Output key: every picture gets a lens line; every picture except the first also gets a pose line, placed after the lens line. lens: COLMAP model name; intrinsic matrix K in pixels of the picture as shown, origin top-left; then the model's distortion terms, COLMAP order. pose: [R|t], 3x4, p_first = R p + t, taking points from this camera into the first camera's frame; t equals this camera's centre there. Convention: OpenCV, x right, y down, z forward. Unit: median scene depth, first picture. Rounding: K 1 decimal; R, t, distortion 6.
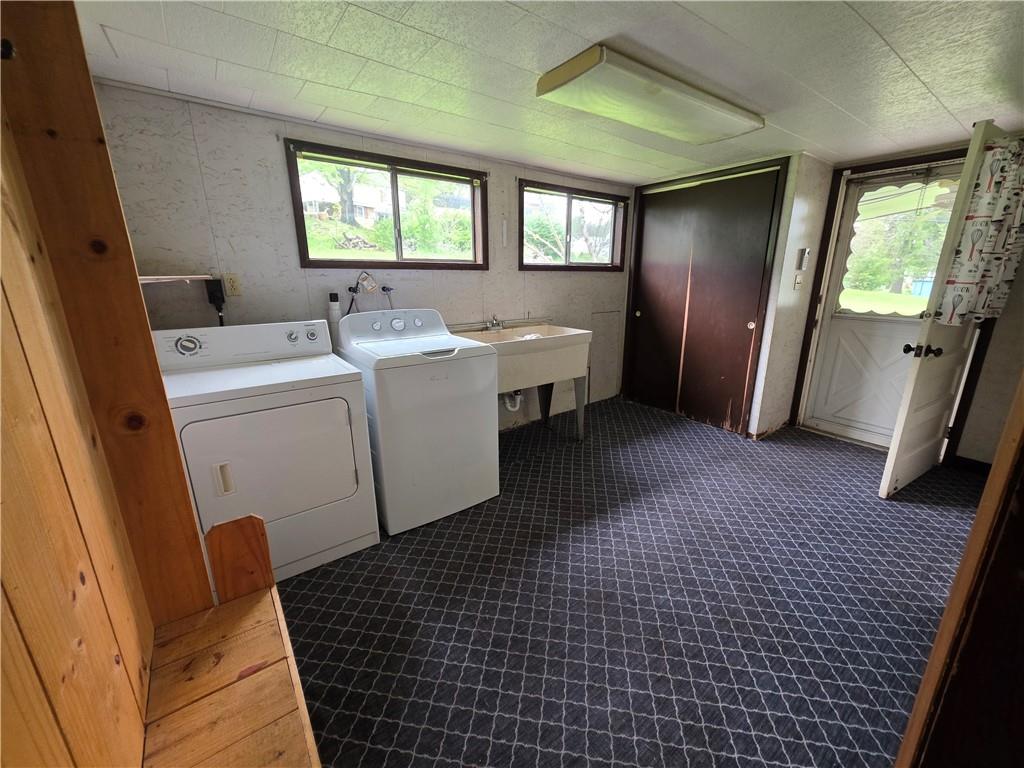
lens RADIAL K [[407.5, 0, 511.0], [0, 407.5, 379.6], [0, 0, 1]] dist [0.001168, 0.000264]
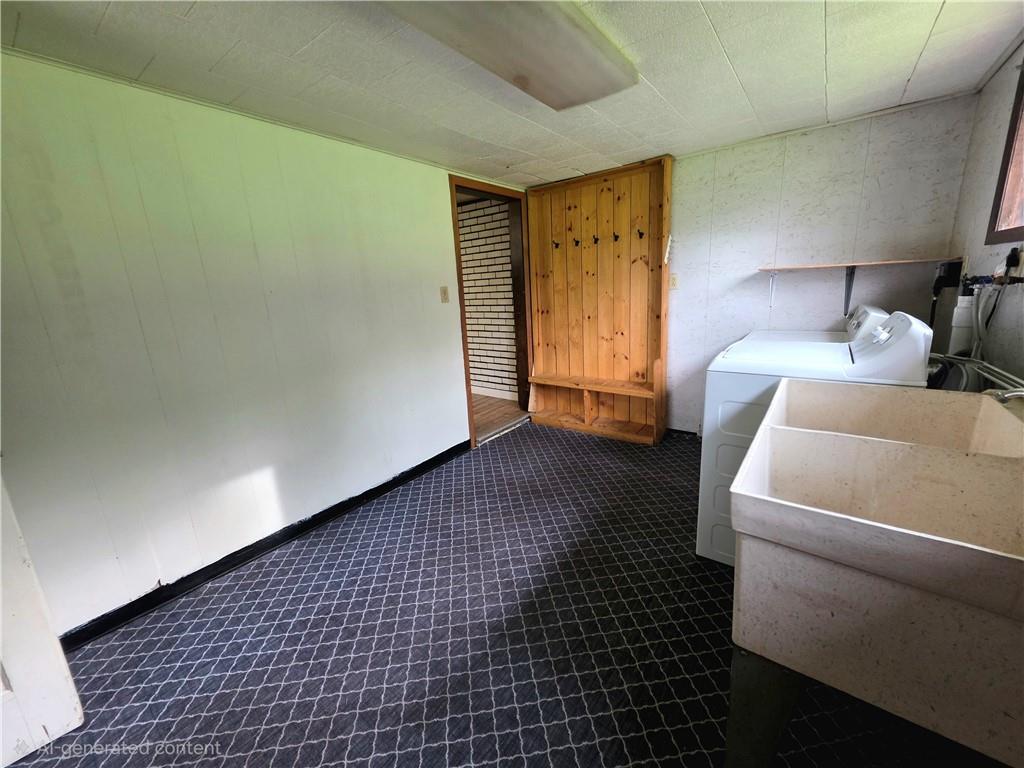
lens RADIAL K [[407.5, 0, 514.3], [0, 407.5, 382.8], [0, 0, 1]] dist [0.001168, 0.000264]
pose [[-0.953897, 0.114134, -0.277584, 0.588289], [-0.027630, 0.887549, 0.459883, -0.431376], [0.298858, 0.446351, -0.843477, 1.738333]]
